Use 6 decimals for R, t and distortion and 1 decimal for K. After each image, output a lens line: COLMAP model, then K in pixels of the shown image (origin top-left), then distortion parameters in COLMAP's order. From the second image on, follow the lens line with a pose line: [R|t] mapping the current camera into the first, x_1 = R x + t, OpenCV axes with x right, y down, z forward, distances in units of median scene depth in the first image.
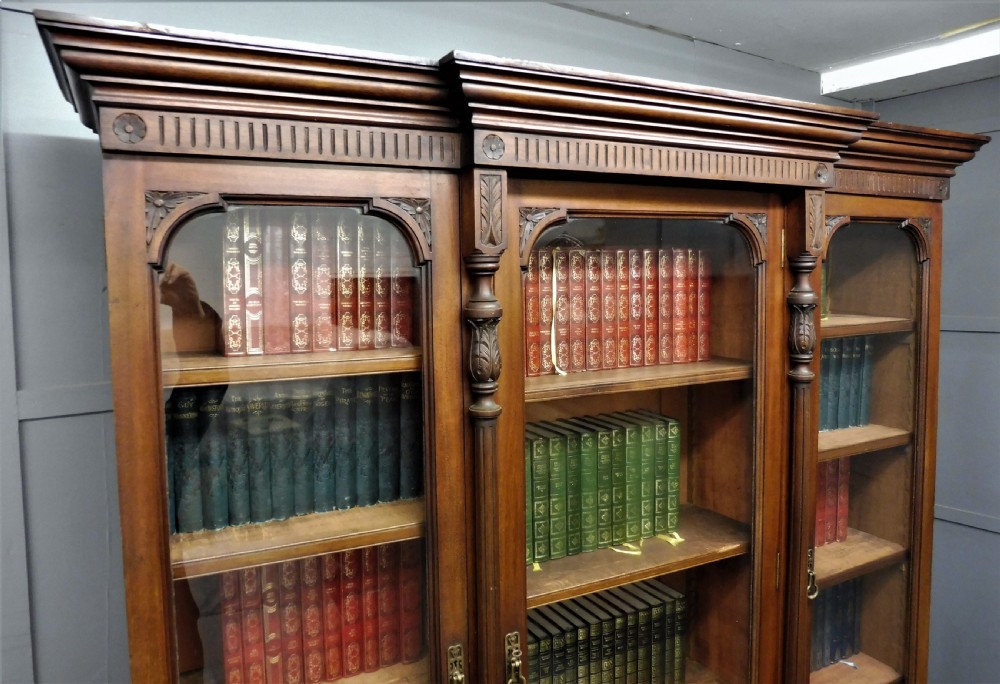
lens RADIAL K [[732.7, 0, 507.4], [0, 732.7, 309.6], [0, 0, 1]] dist [-0.045360, -0.001650]
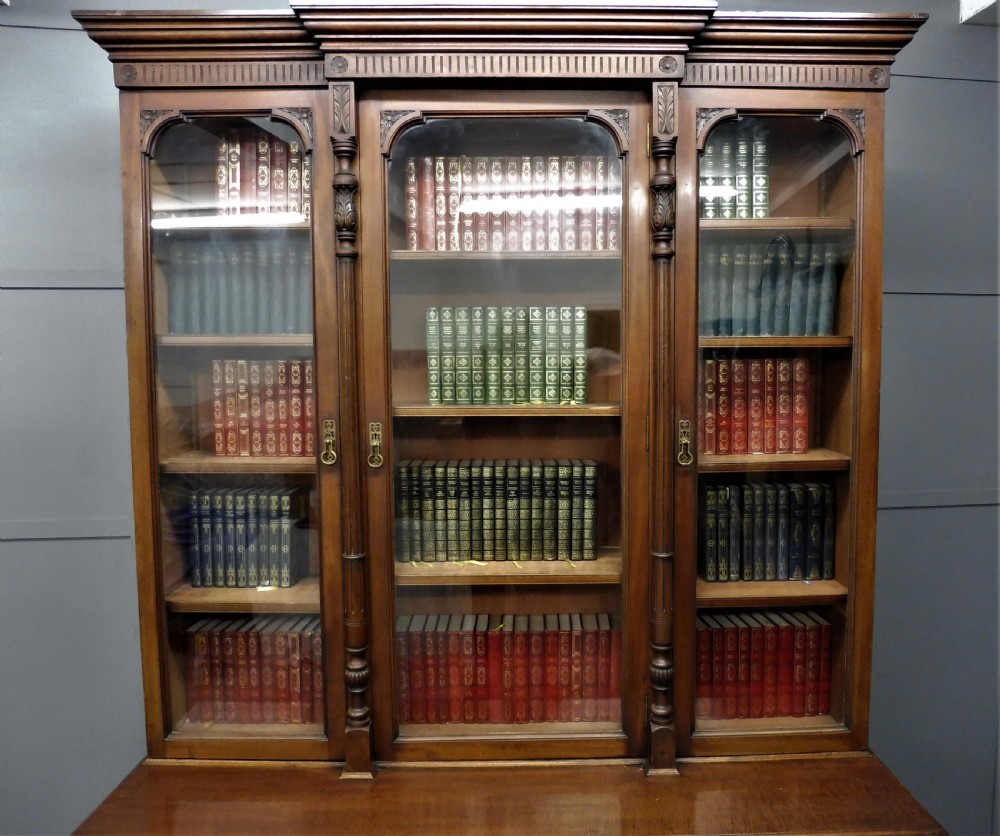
lens RADIAL K [[831.9, 0, 530.0], [0, 831.9, 407.3], [0, 0, 1]] dist [-0.050934, 0.012605]
pose [[0.892605, 0.037872, -0.449247, 0.840272], [-0.031511, 0.999269, 0.021629, 0.321311], [0.449738, -0.005150, 0.893146, -0.237535]]
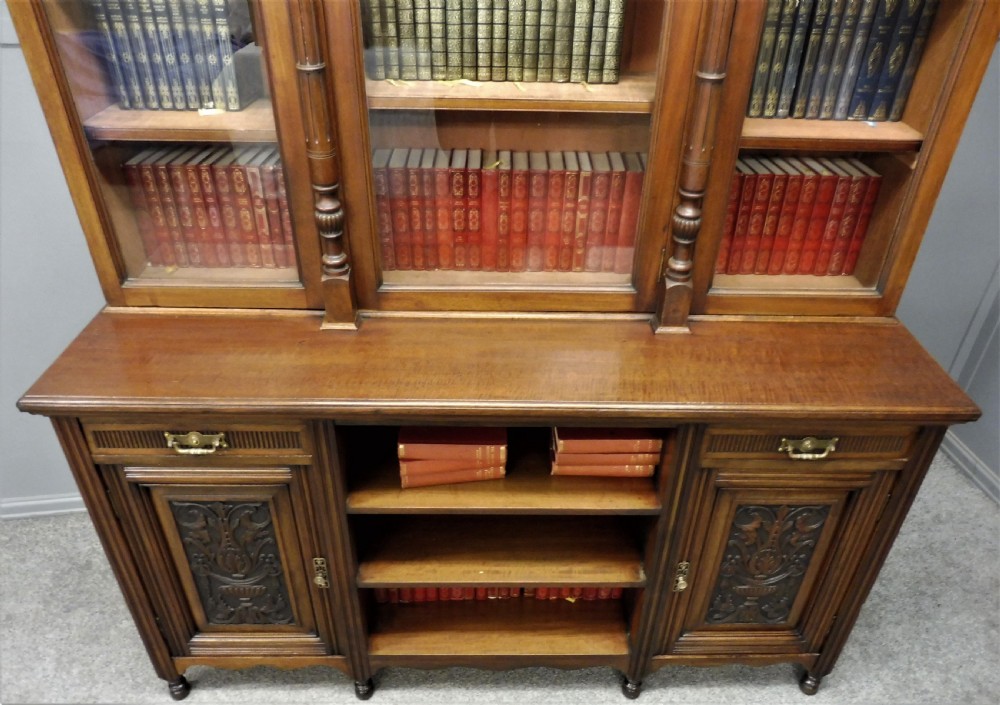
lens RADIAL K [[732.7, 0, 506.1], [0, 732.7, 387.0], [0, 0, 1]] dist [-0.054248, 0.032214]
pose [[0.890590, 0.288329, -0.351732, 0.637380], [-0.058144, 0.839200, 0.540705, 0.434785], [0.451075, -0.461096, 0.764148, 0.072633]]
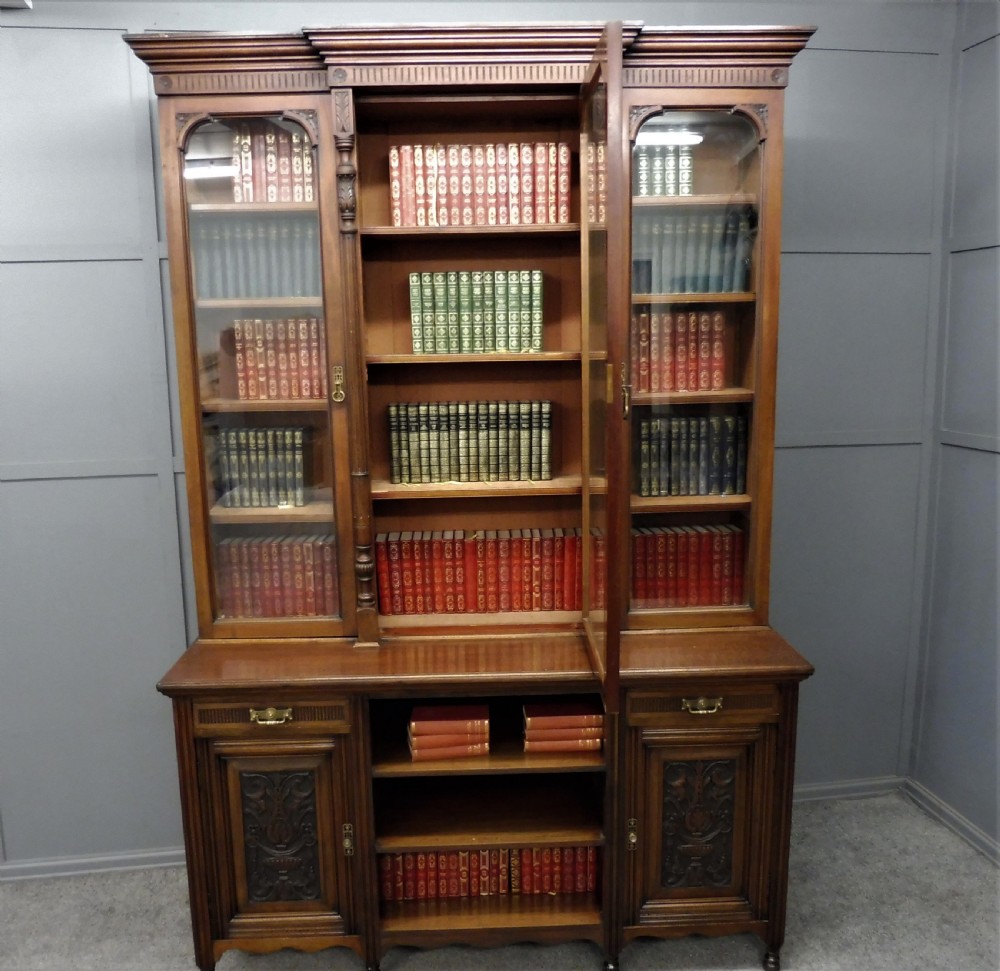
lens RADIAL K [[988.4, 0, 489.4], [0, 988.4, 506.9], [0, 0, 1]] dist [-0.046150, 0.000000]
pose [[0.896622, 0.078147, -0.435847, 1.122326], [-0.016945, 0.989638, 0.142582, 0.374044], [0.442473, -0.120457, 0.888655, -0.867693]]
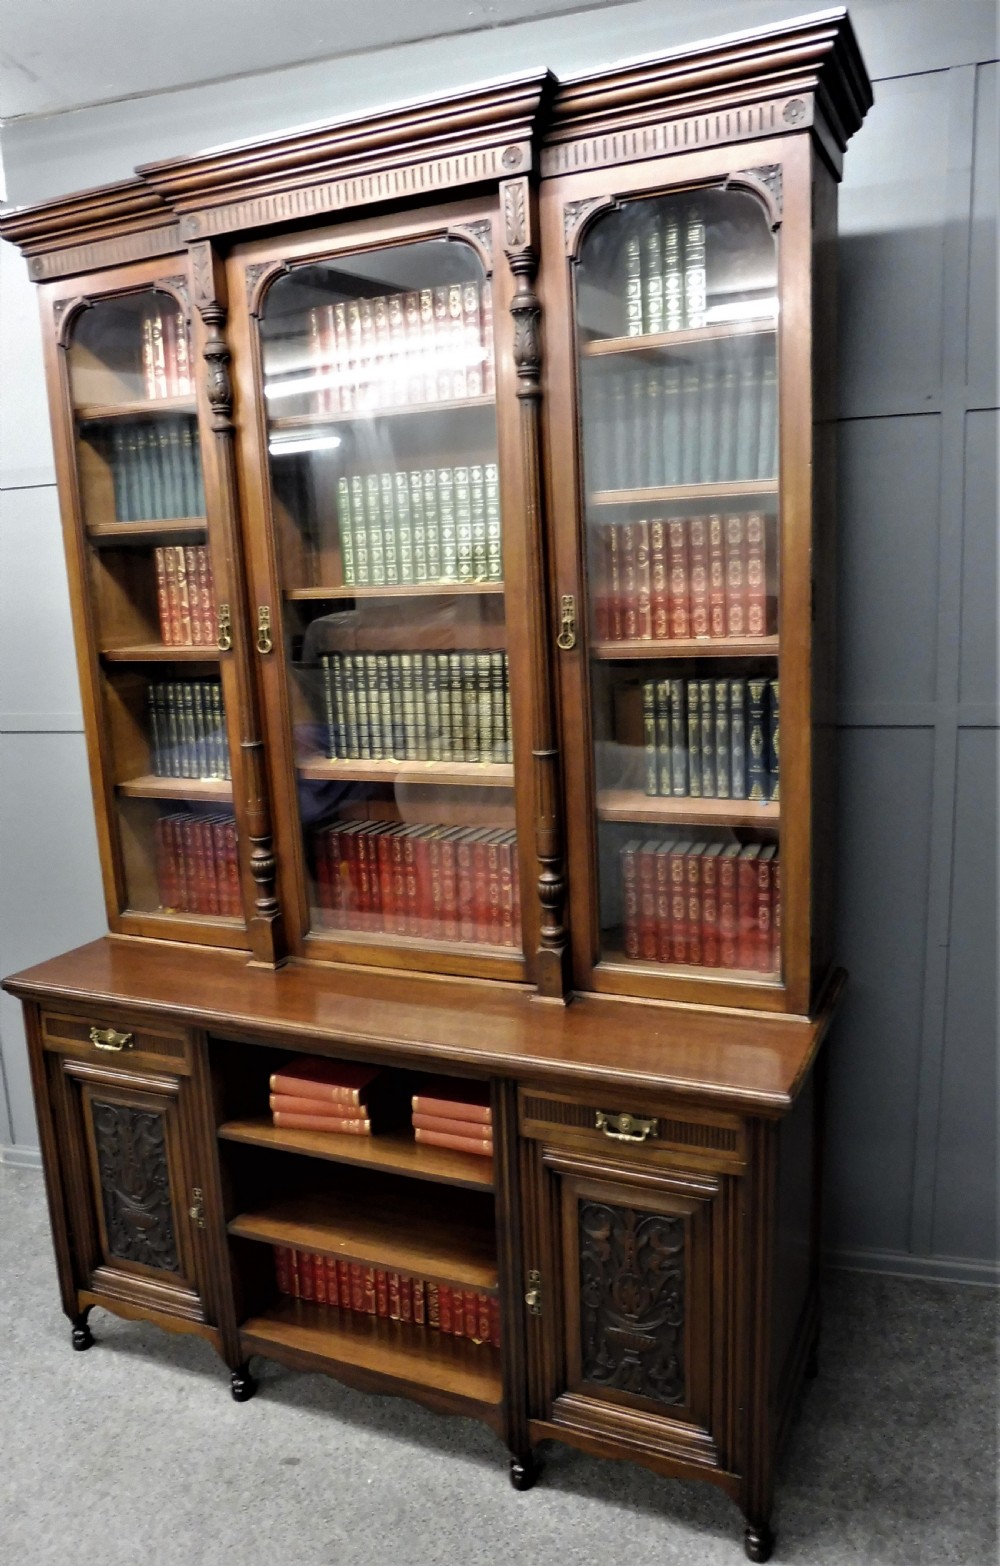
lens RADIAL K [[1167.6, 0, 481.4], [0, 1167.6, 791.5], [0, 0, 1]] dist [-0.048853, -0.009558]
pose [[0.604461, 0.139740, -0.784283, 1.677800], [-0.002011, 0.984759, 0.173911, 0.352307], [0.796632, -0.103546, 0.595530, 0.017245]]
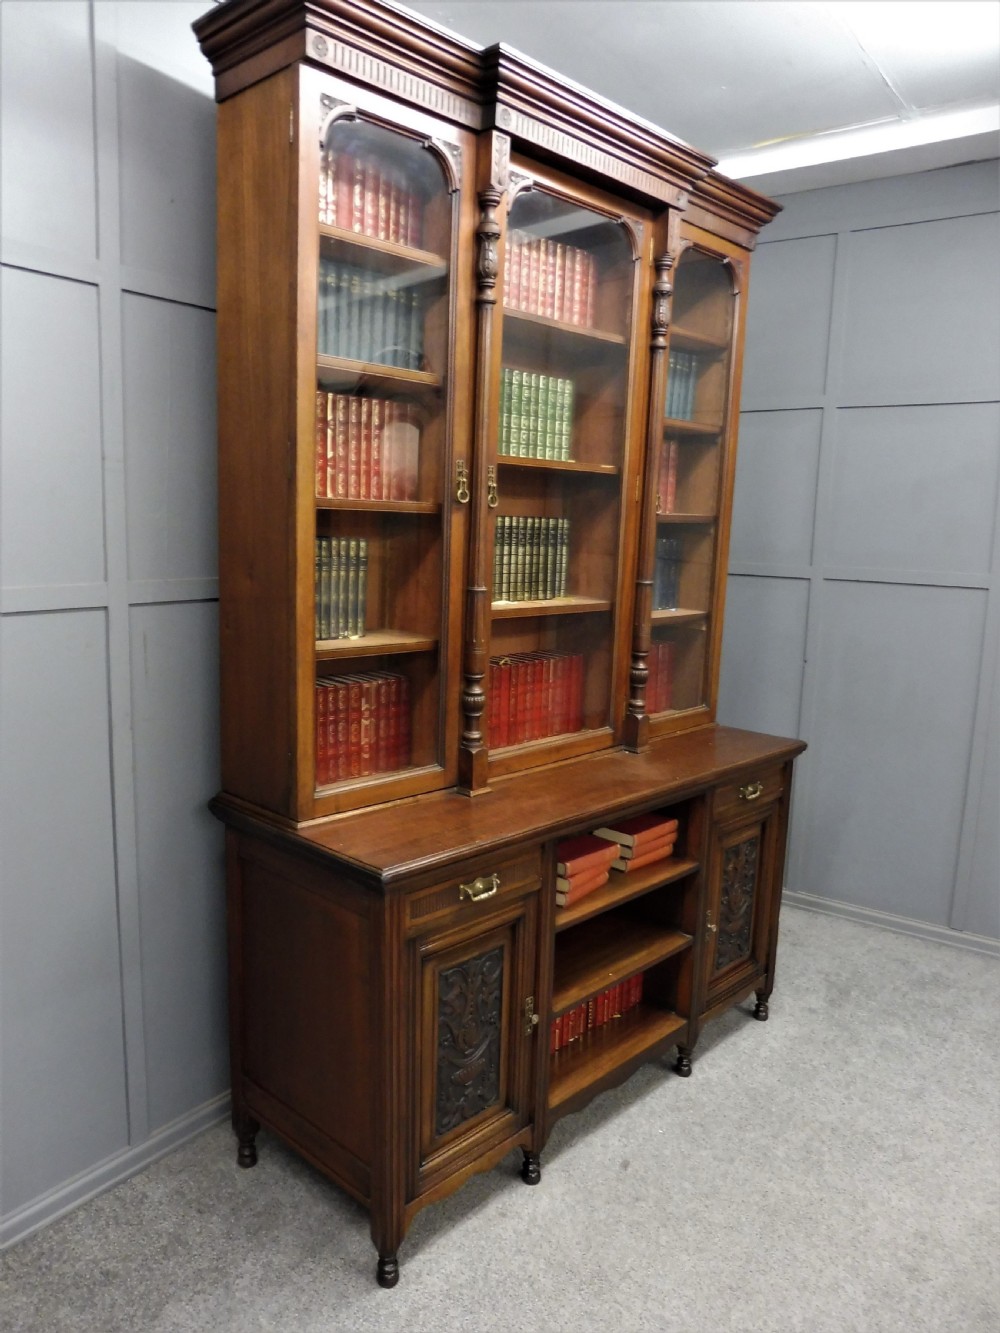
lens RADIAL K [[970.5, 0, 500.1], [0, 970.5, 663.5], [0, 0, 1]] dist [-0.044886, 0.000789]
pose [[0.948418, -0.001059, 0.317021, -0.519555], [-0.033651, 0.994009, 0.103993, 0.553024], [-0.315232, -0.109297, 0.942700, -0.796719]]
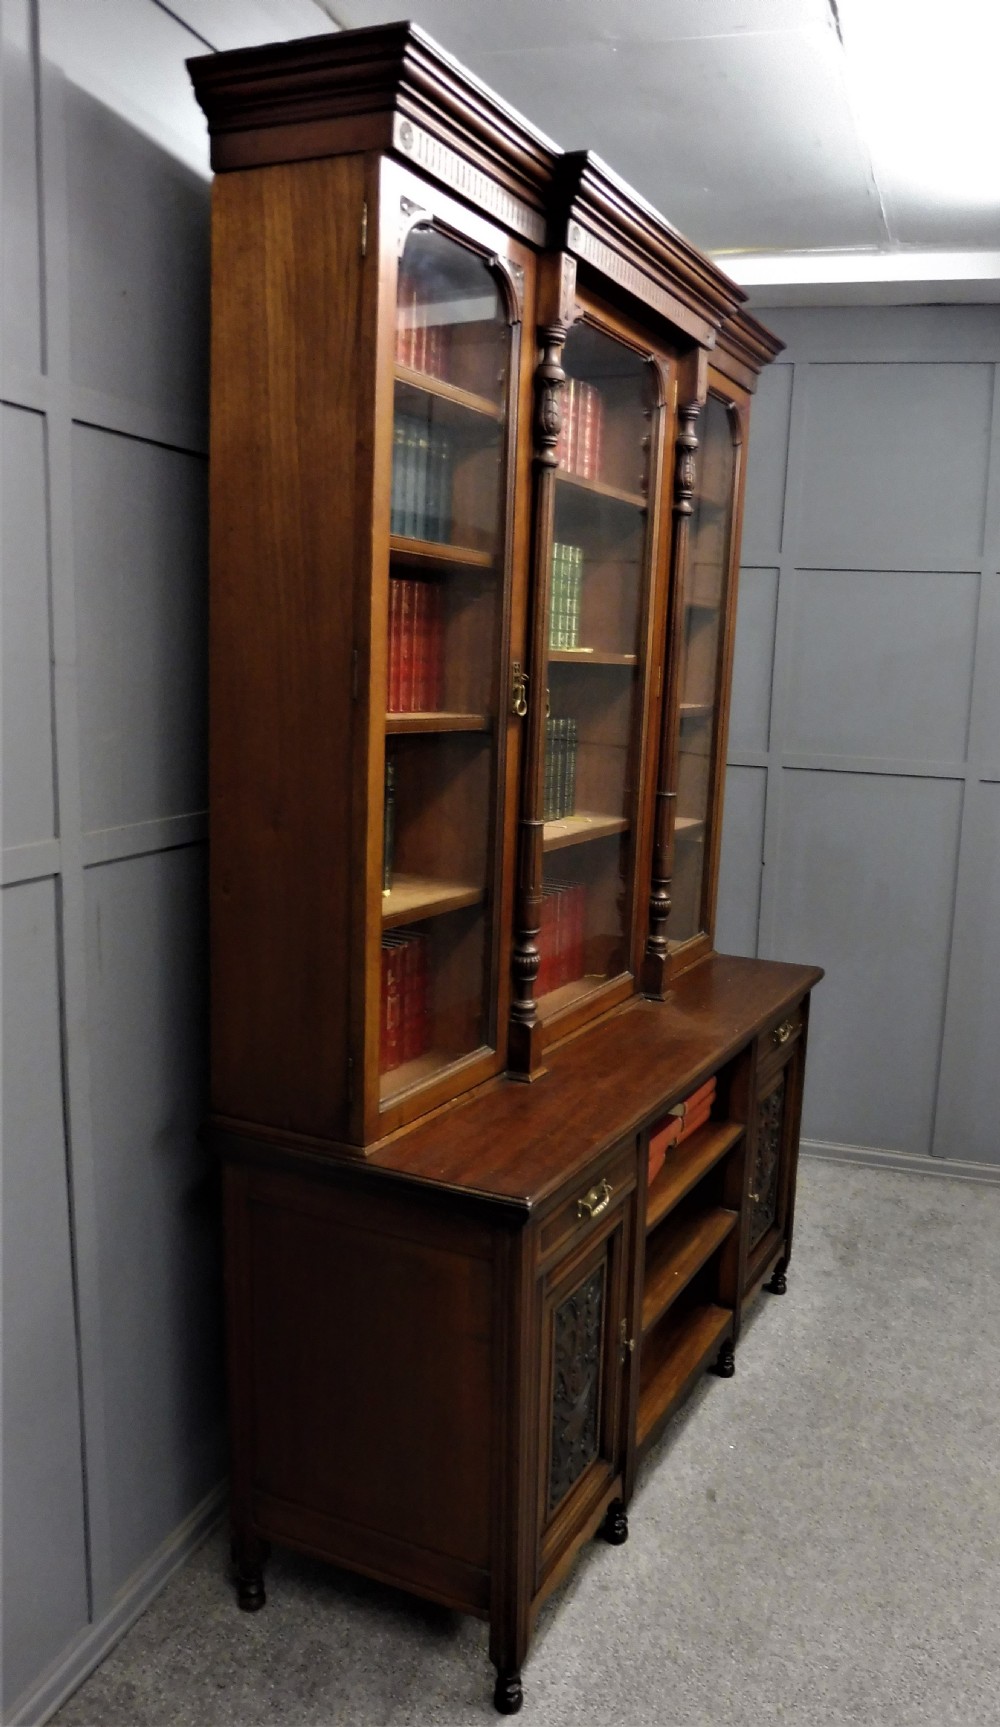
lens RADIAL K [[1262.3, 0, 647.4], [0, 1262.3, 852.8], [0, 0, 1]] dist [-0.053639, 0.012160]
pose [[0.770202, -0.044035, 0.636278, -1.015566], [-0.031674, 0.993742, 0.107114, 0.449444], [-0.637013, -0.102653, 0.763987, -0.614961]]
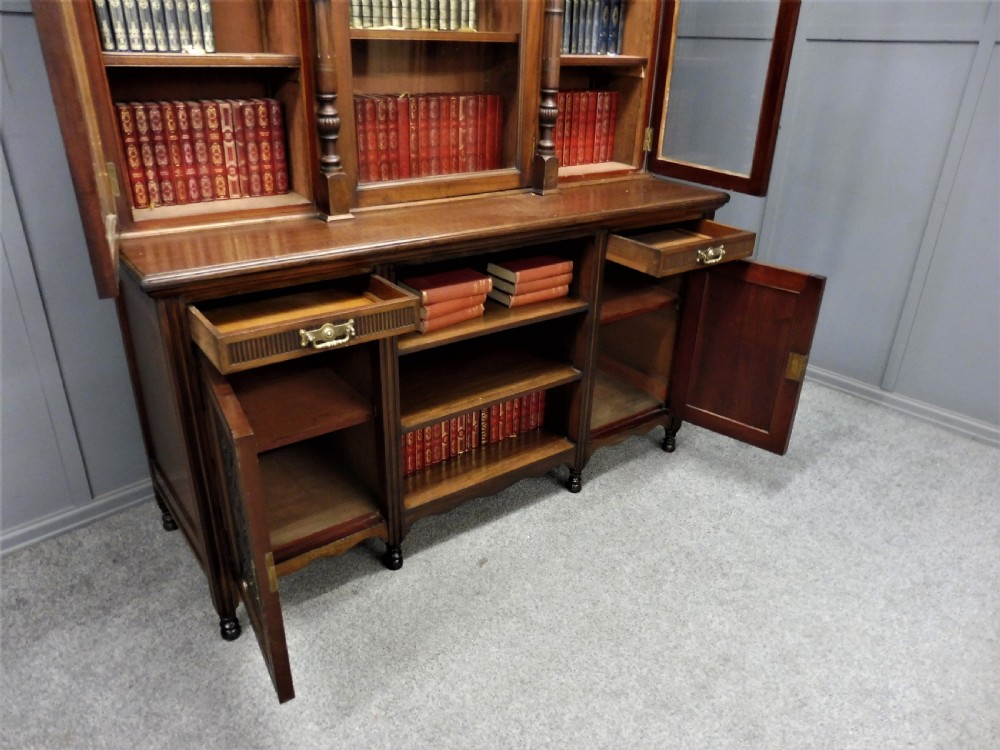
lens RADIAL K [[728.0, 0, 504.7], [0, 728.0, 379.9], [0, 0, 1]] dist [-0.044886, 0.000789]
pose [[0.987849, -0.021356, 0.153942, 0.089644], [-0.040537, 0.920823, 0.387869, 0.712391], [-0.150037, -0.389396, 0.908768, -0.533965]]
